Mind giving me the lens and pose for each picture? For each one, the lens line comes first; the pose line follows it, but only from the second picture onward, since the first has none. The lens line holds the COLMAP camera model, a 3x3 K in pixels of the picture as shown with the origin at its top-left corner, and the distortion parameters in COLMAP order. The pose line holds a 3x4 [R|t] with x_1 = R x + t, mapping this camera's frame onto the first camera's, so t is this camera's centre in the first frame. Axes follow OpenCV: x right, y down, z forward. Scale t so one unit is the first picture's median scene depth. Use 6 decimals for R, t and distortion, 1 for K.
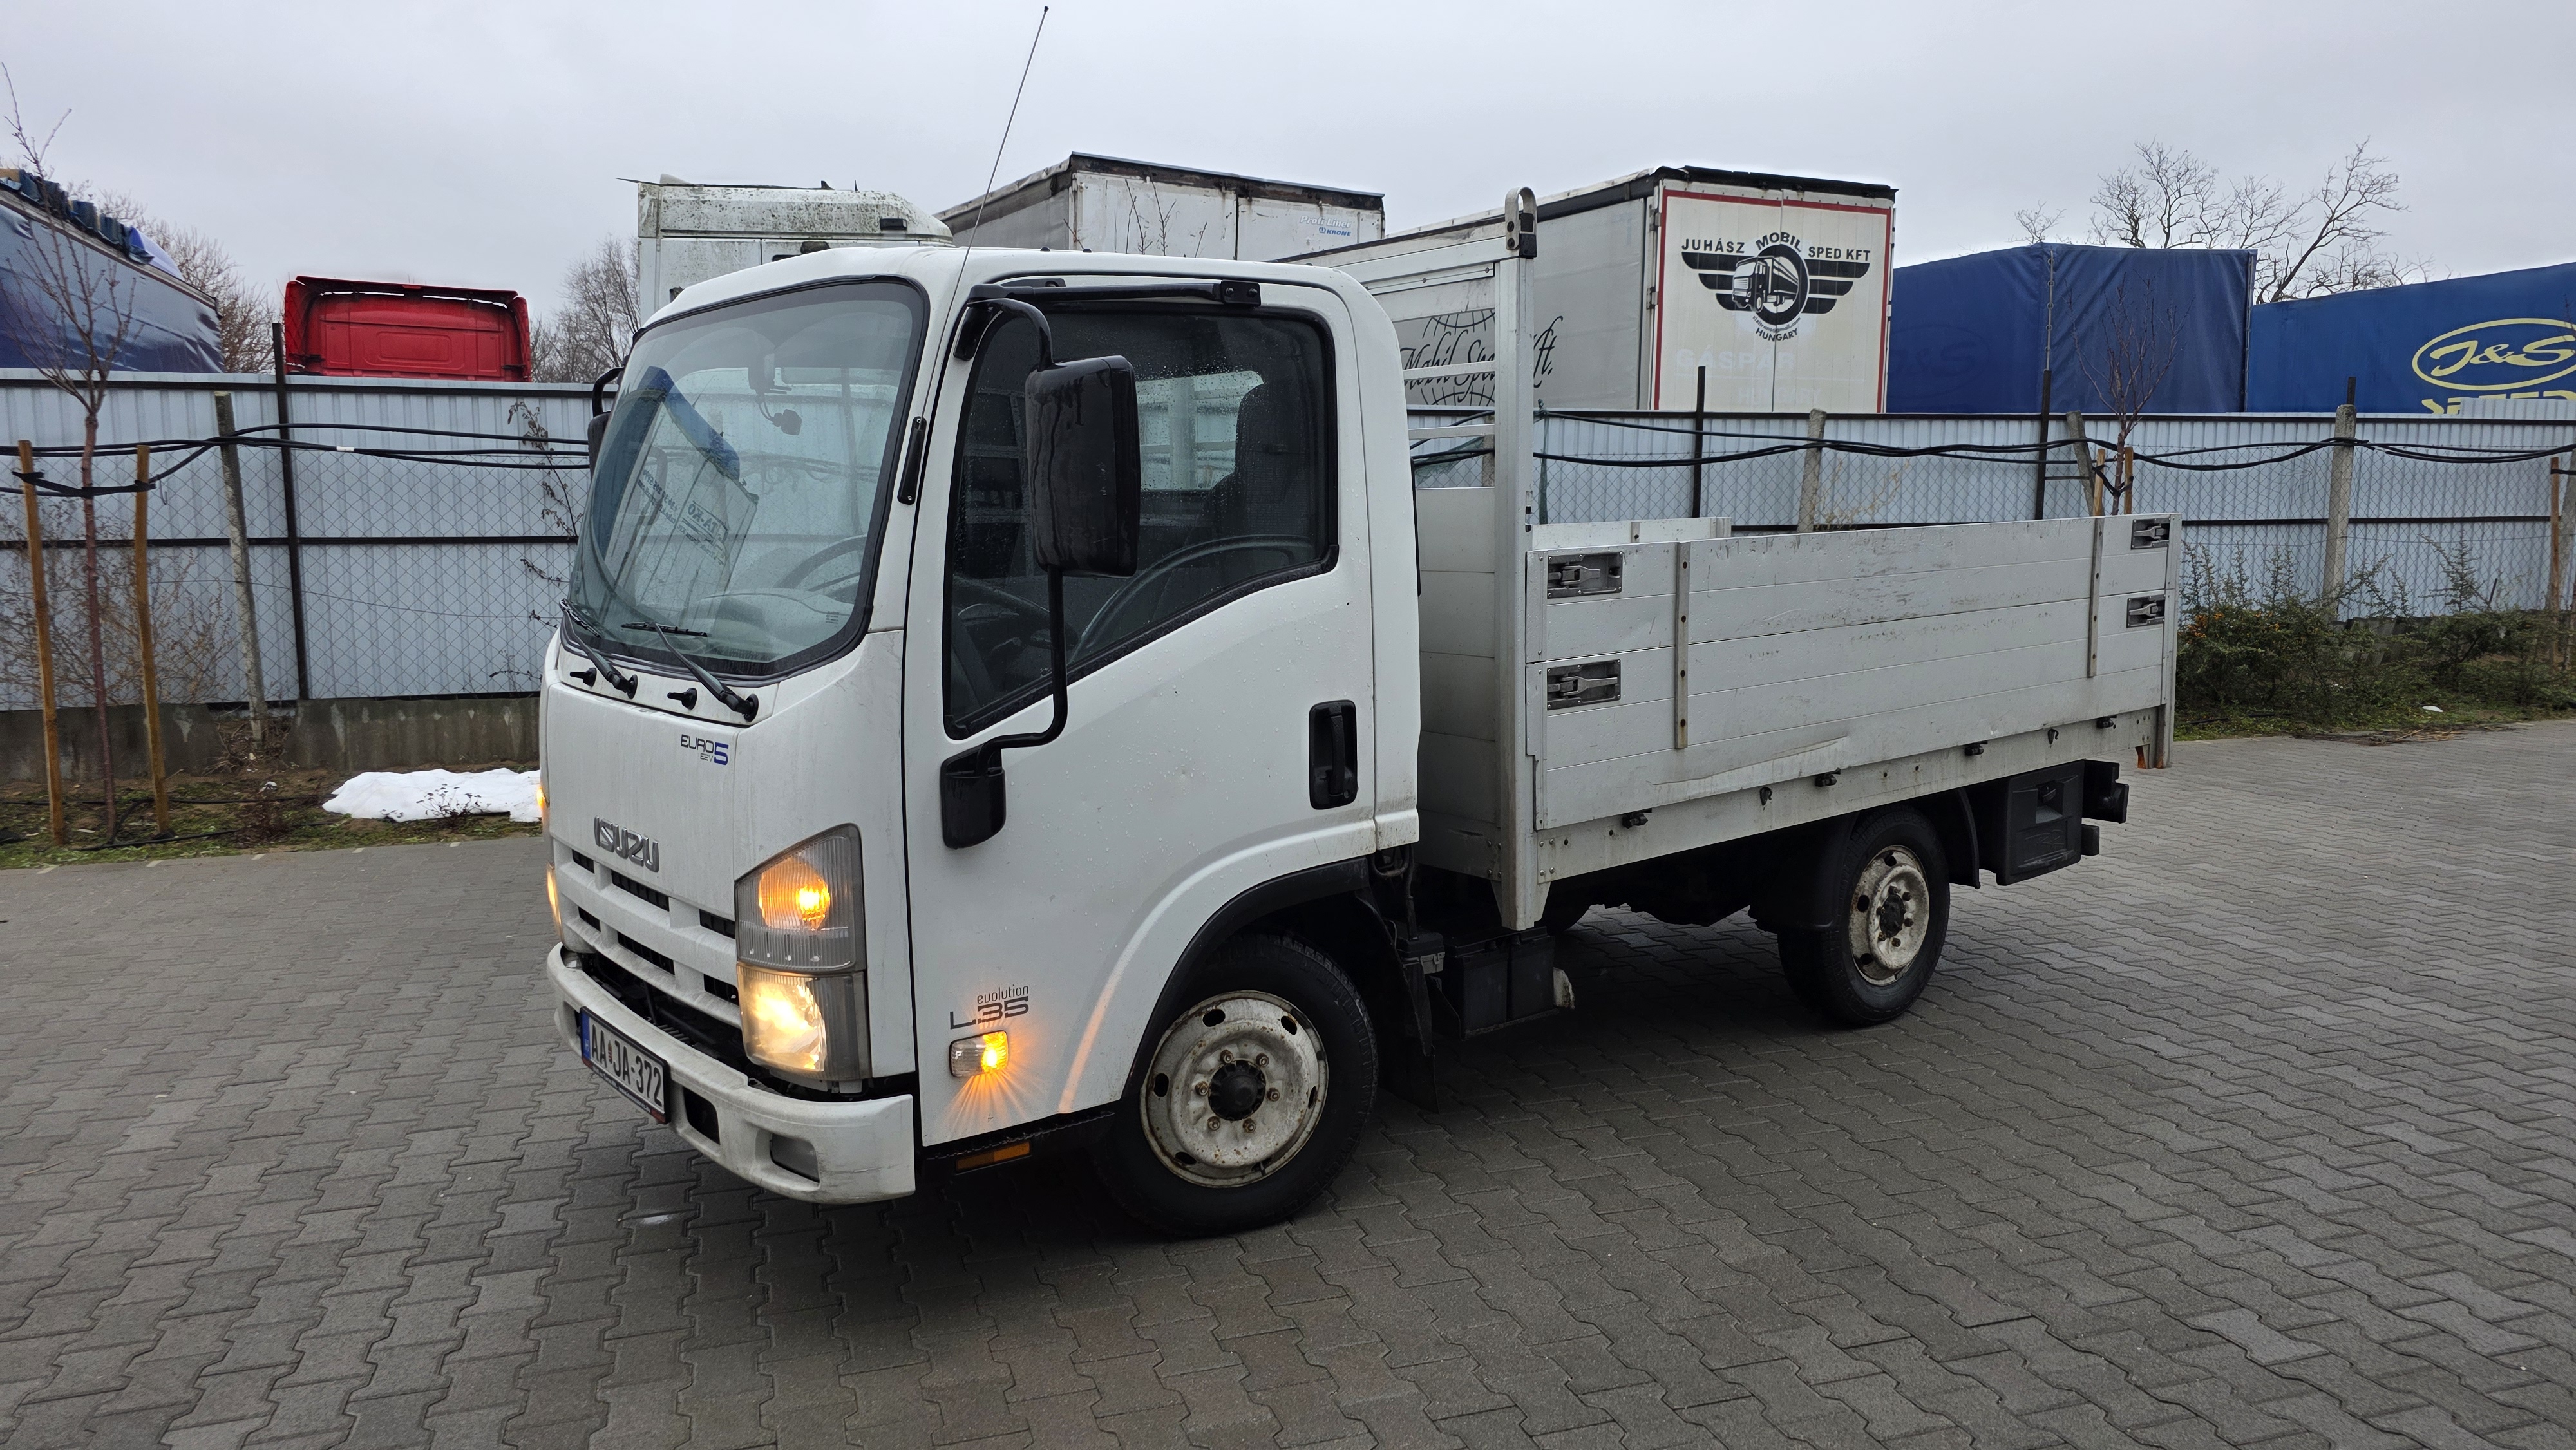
lens RADIAL K [[1736.1, 0, 1295.6], [0, 1736.1, 695.0], [0, 0, 1]] dist [0.057941, -0.049360]
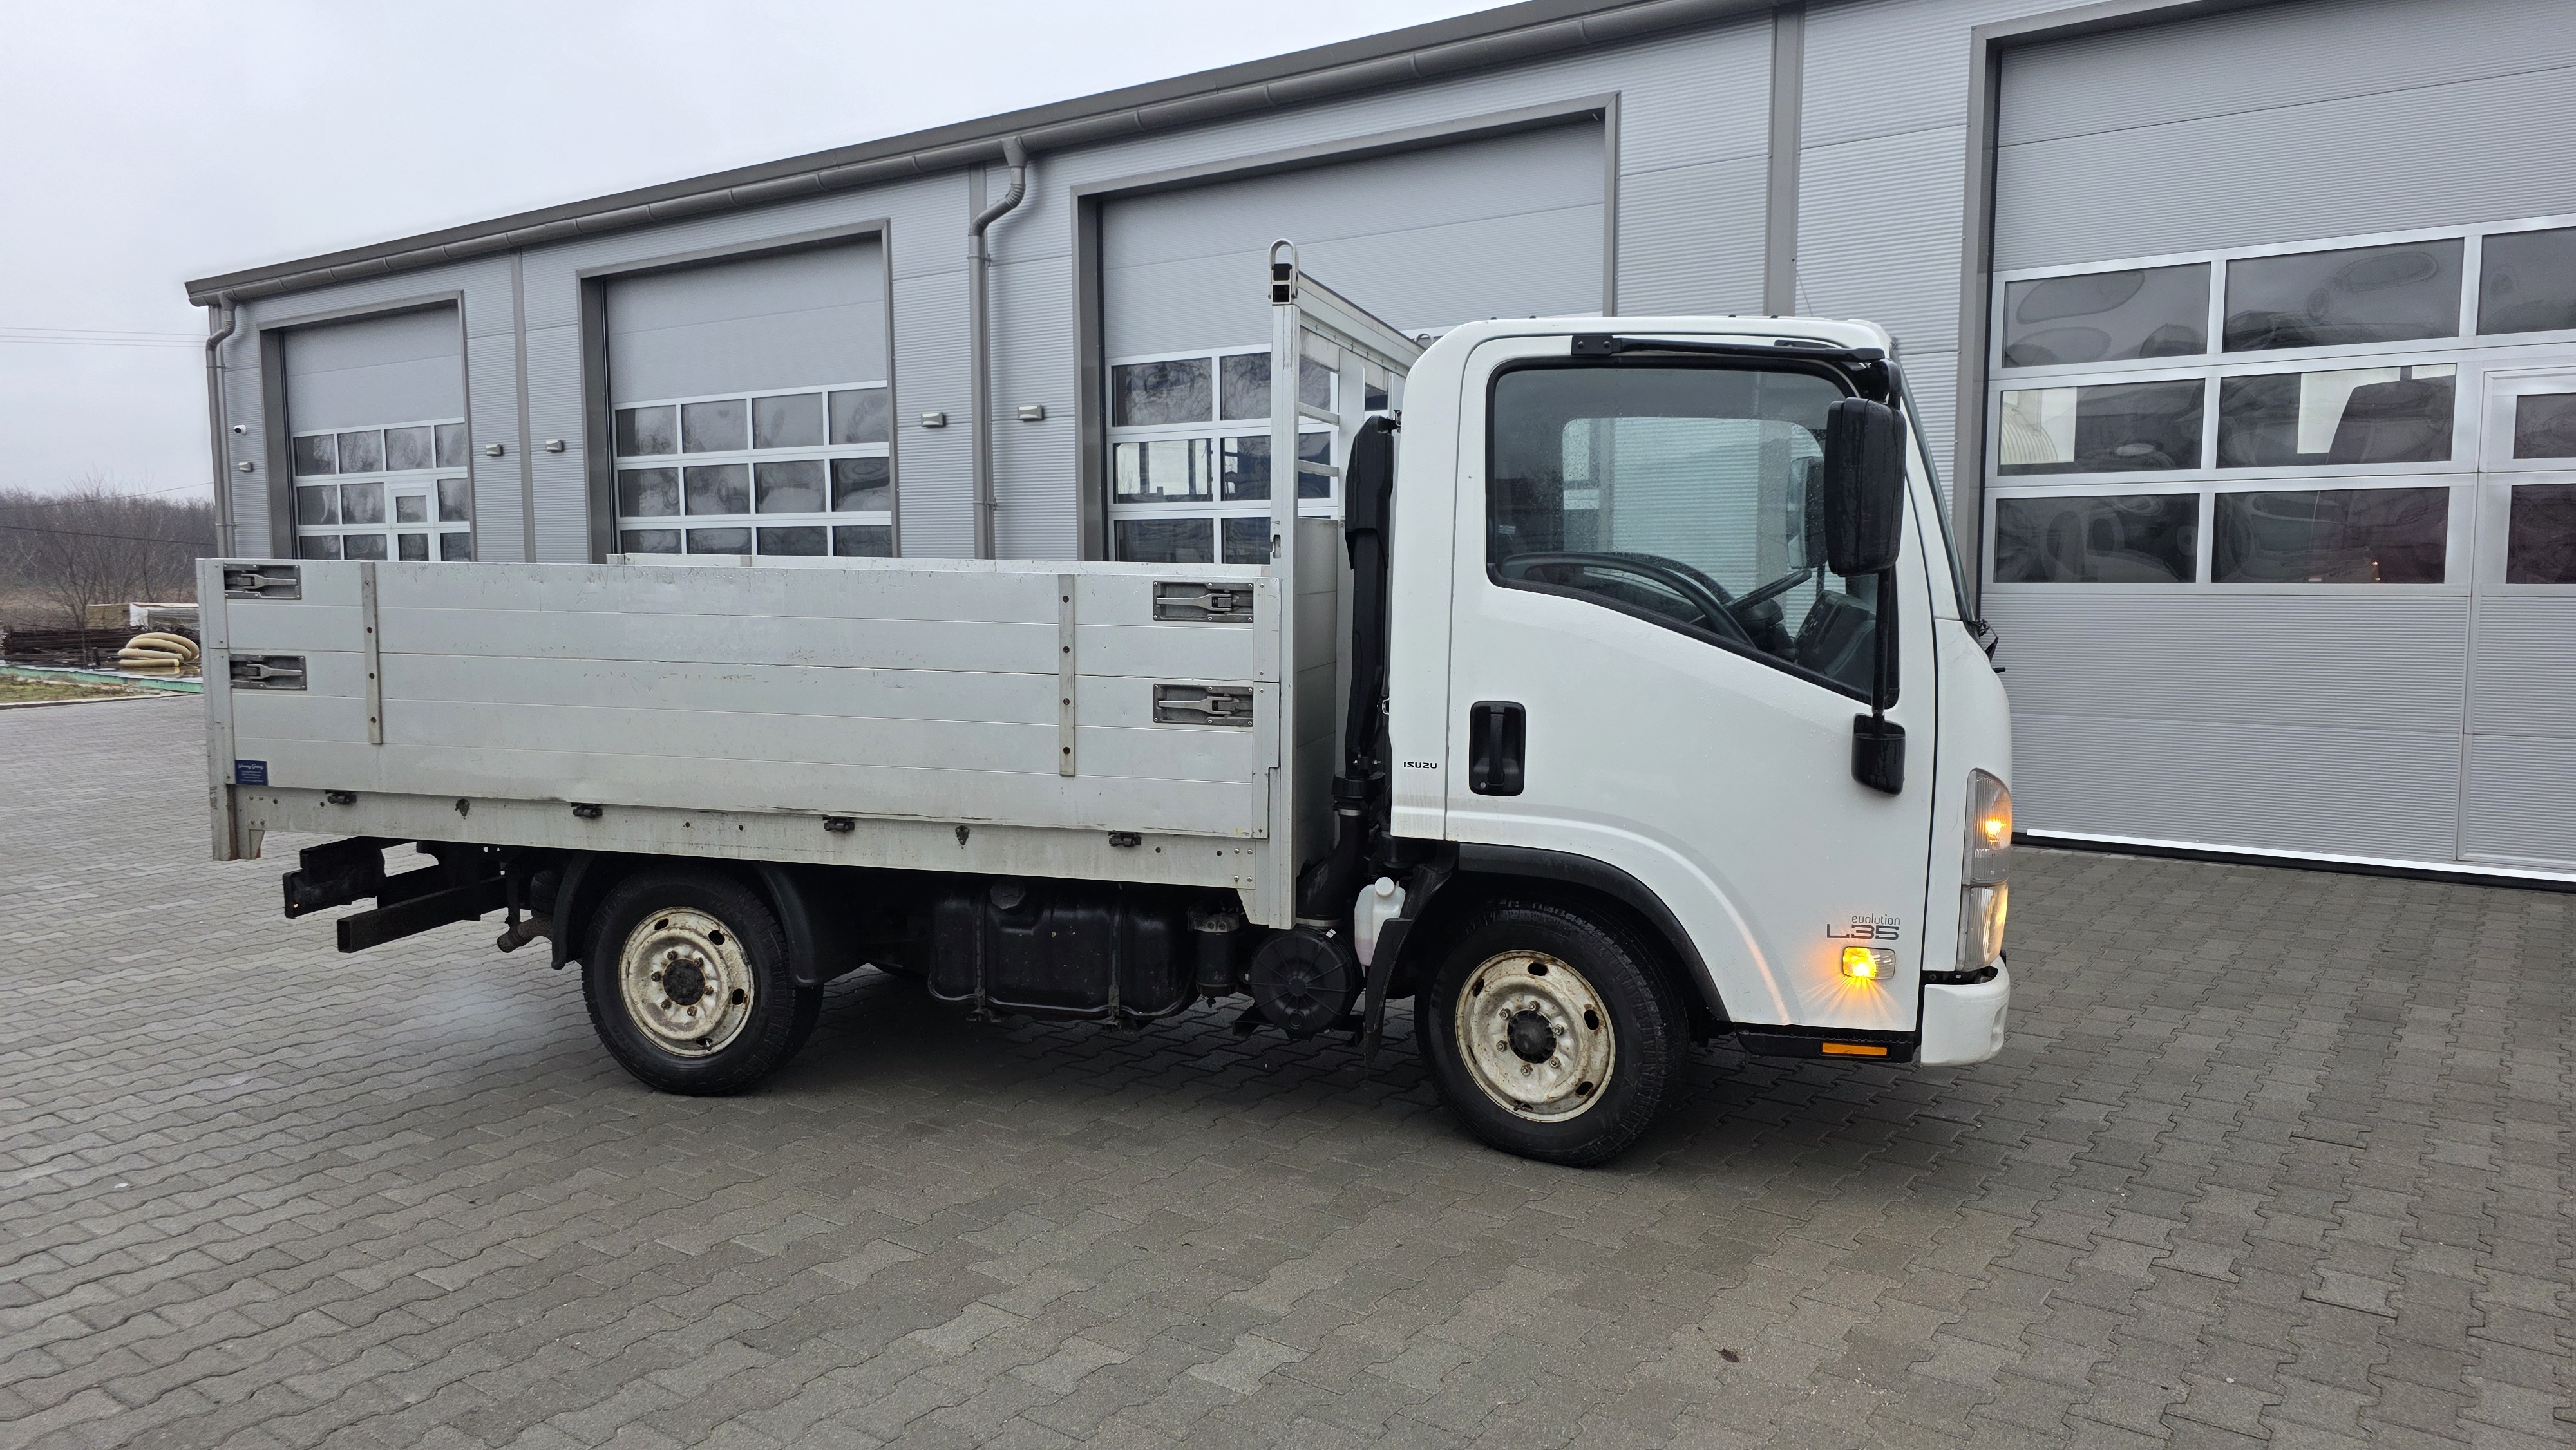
lens RADIAL K [[1740.6, 0, 1288.0], [0, 1740.6, 725.0], [0, 0, 1]] dist [0.103407, -0.116415]
pose [[-0.593832, -0.070379, 0.801505, -0.869079], [0.097474, 0.982537, 0.158493, -0.167670], [-0.798663, 0.172244, -0.576602, 1.673530]]
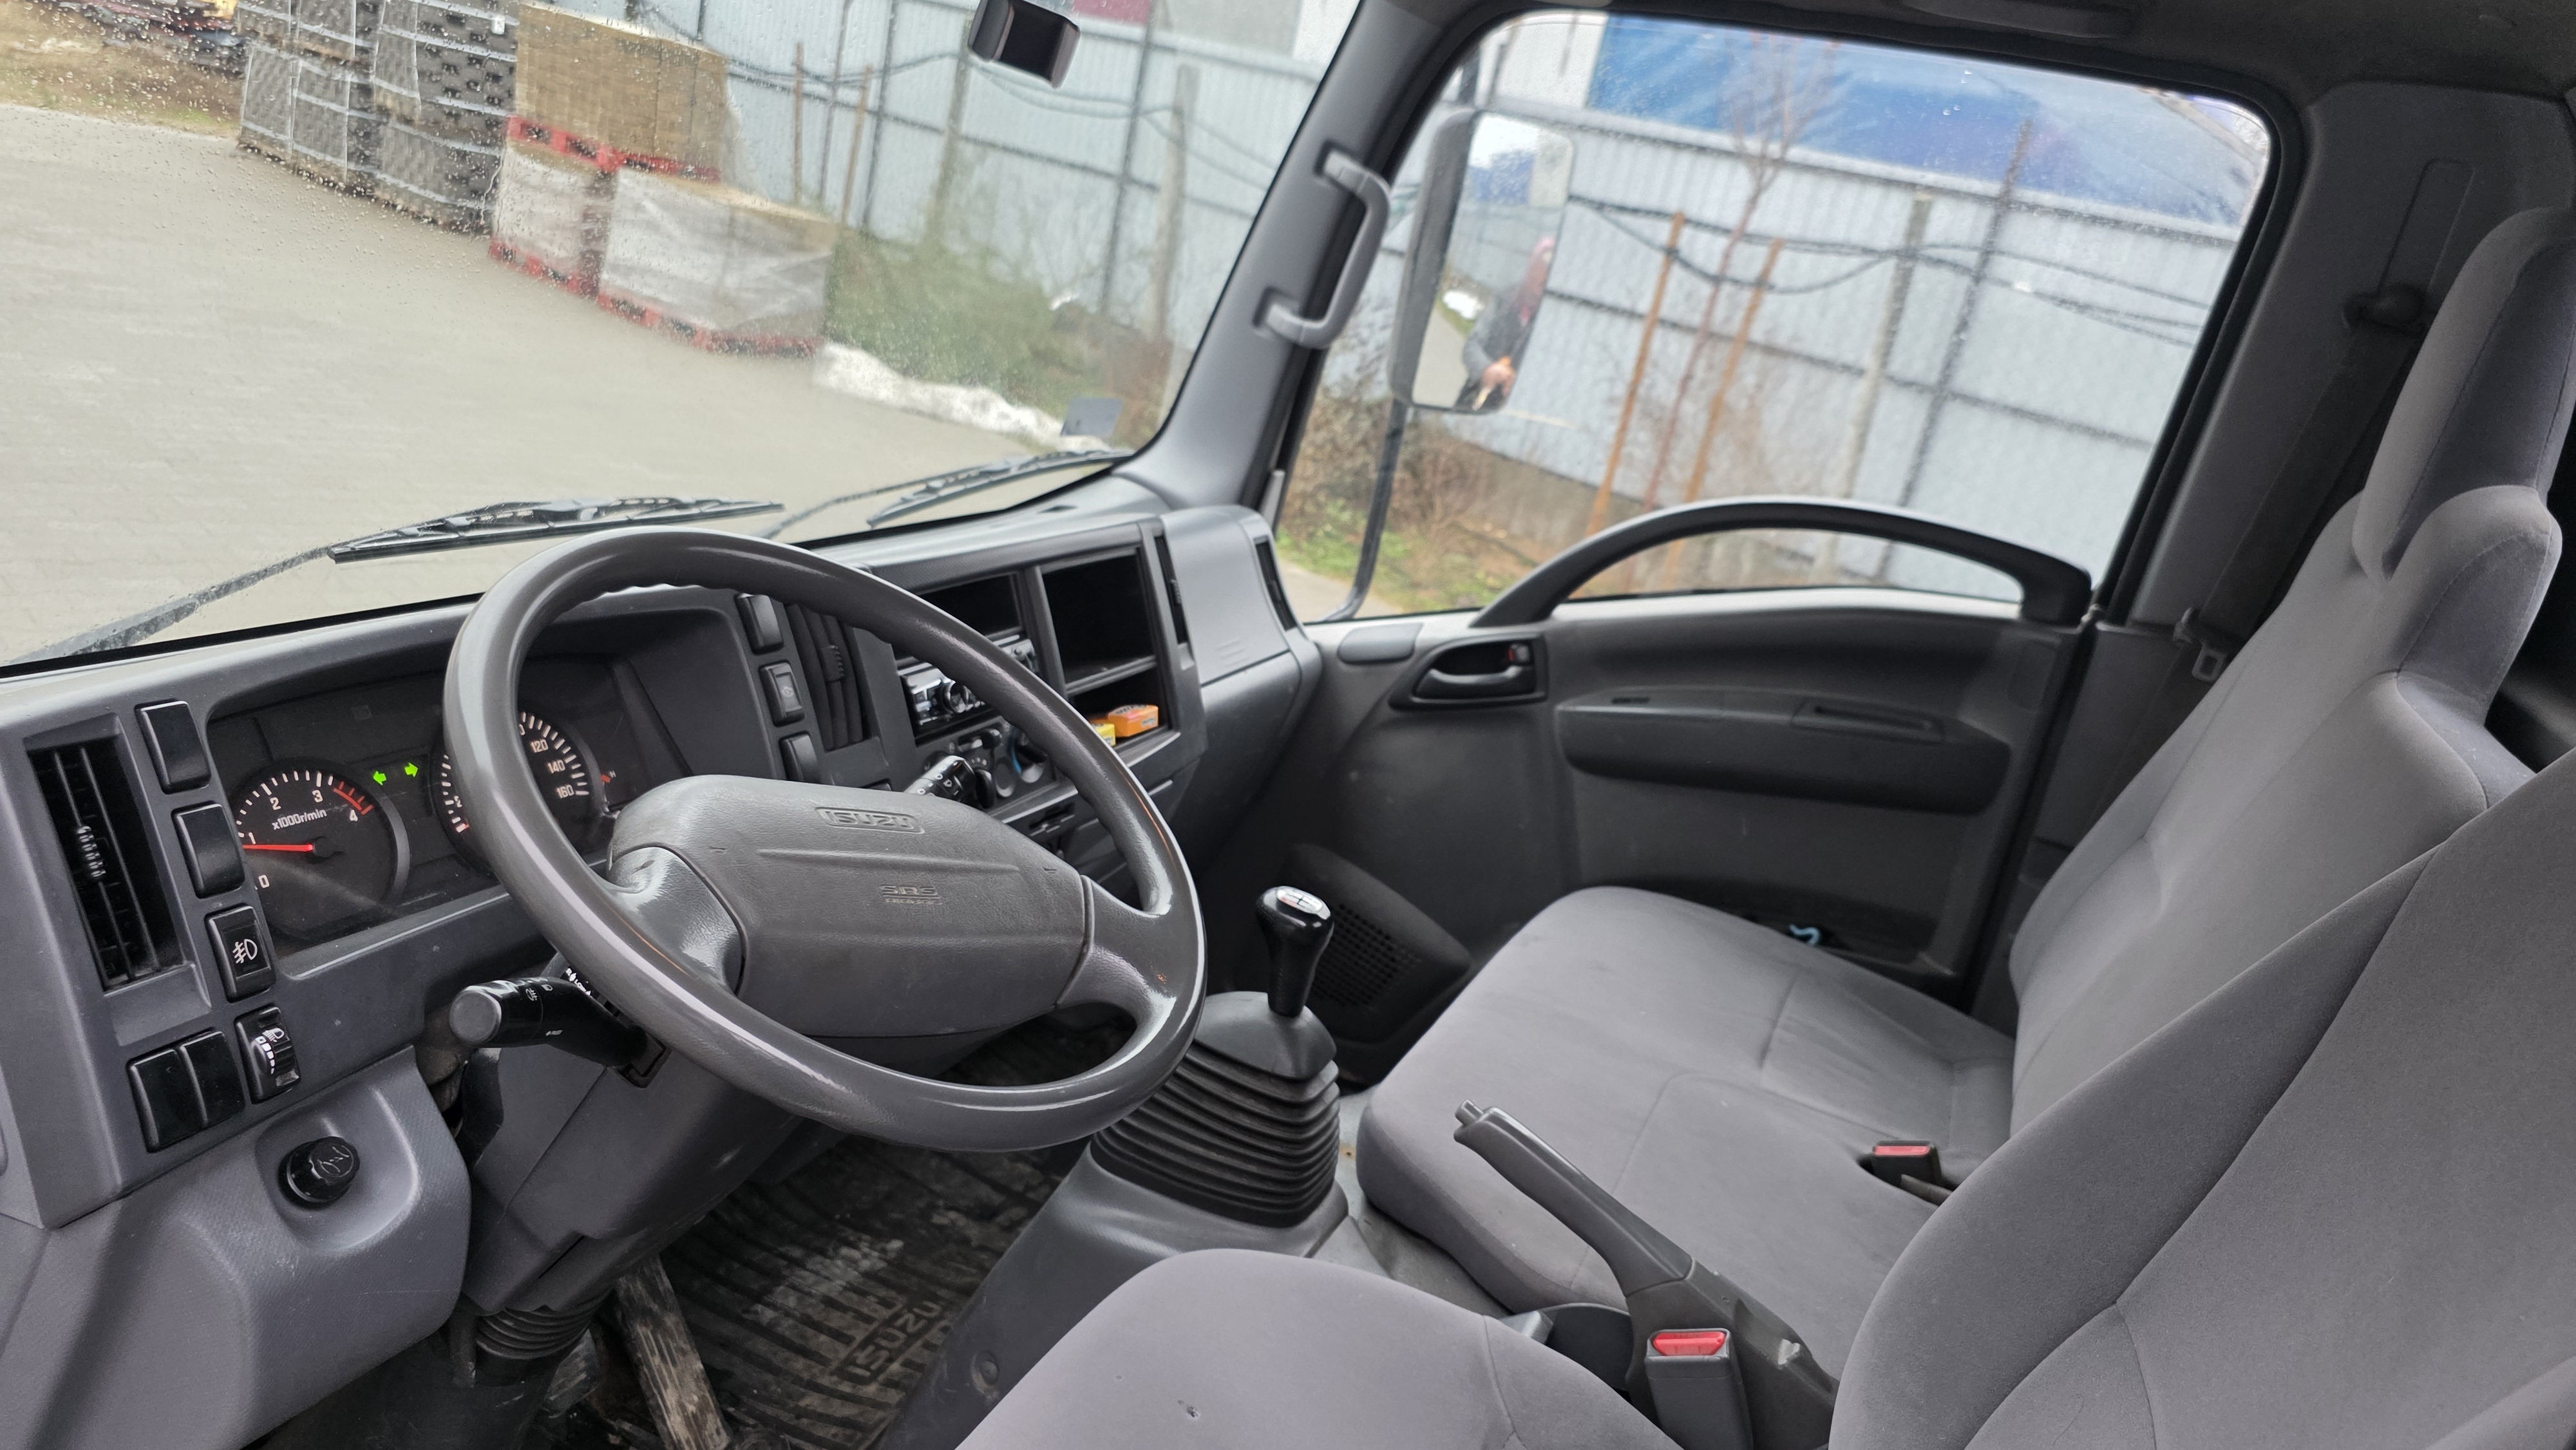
lens RADIAL K [[1749.5, 0, 1287.5], [0, 1749.5, 691.5], [0, 0, 1]] dist [0.039292, -0.000591]
pose [[0.445106, 0.351713, -0.823516, 0.034433], [-0.309083, 0.923463, 0.227342, -0.105938], [0.840445, 0.153343, 0.519747, 0.710762]]
